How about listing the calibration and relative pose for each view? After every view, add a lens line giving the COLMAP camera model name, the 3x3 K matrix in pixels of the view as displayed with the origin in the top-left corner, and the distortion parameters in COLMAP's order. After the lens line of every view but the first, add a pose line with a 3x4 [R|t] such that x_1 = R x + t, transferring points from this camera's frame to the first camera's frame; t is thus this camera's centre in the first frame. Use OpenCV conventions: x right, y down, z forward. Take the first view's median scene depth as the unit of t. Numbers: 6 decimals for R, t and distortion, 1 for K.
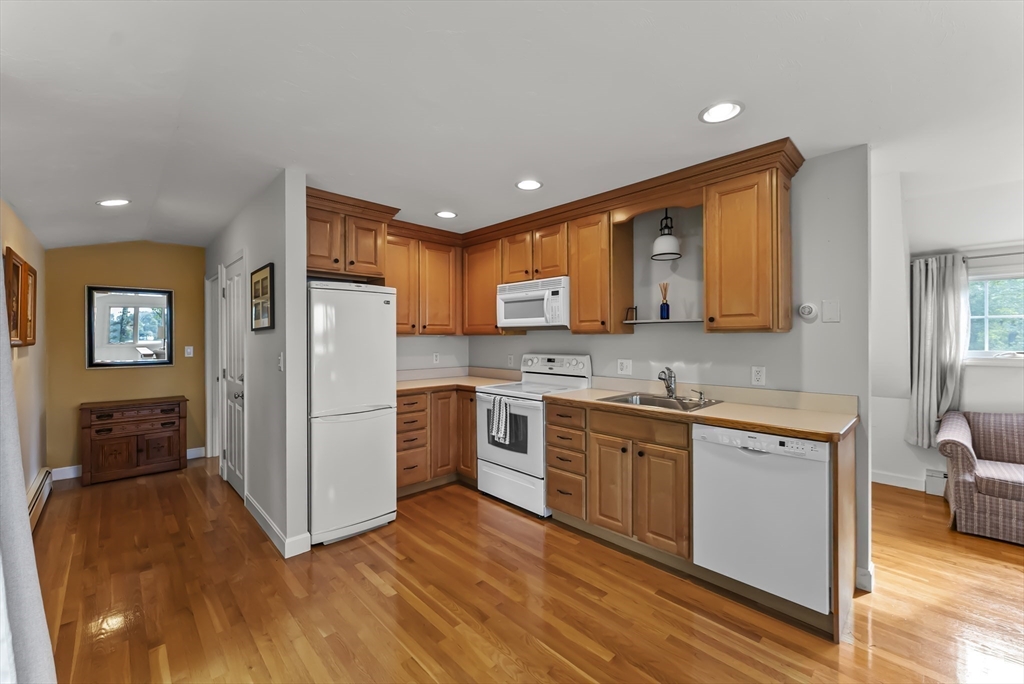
lens RADIAL K [[415.3, 0, 512.0], [0, 415.3, 342.0], [0, 0, 1]] dist [0.000661, 0.000054]
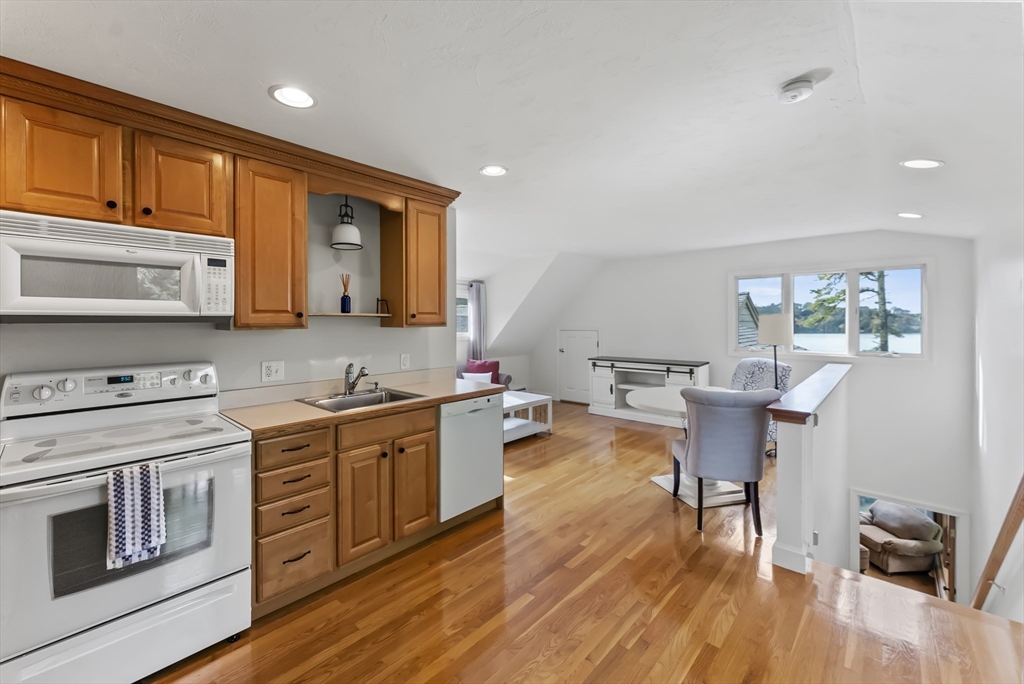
lens RADIAL K [[417.7, 0, 508.8], [0, 417.7, 328.4], [0, 0, 1]] dist [0.001139, 0.000225]
pose [[-0.061204, -0.012400, 0.998048, -0.593811], [0.016653, 0.999771, 0.013442, -0.025564], [-0.997986, 0.017443, -0.060984, 0.684918]]
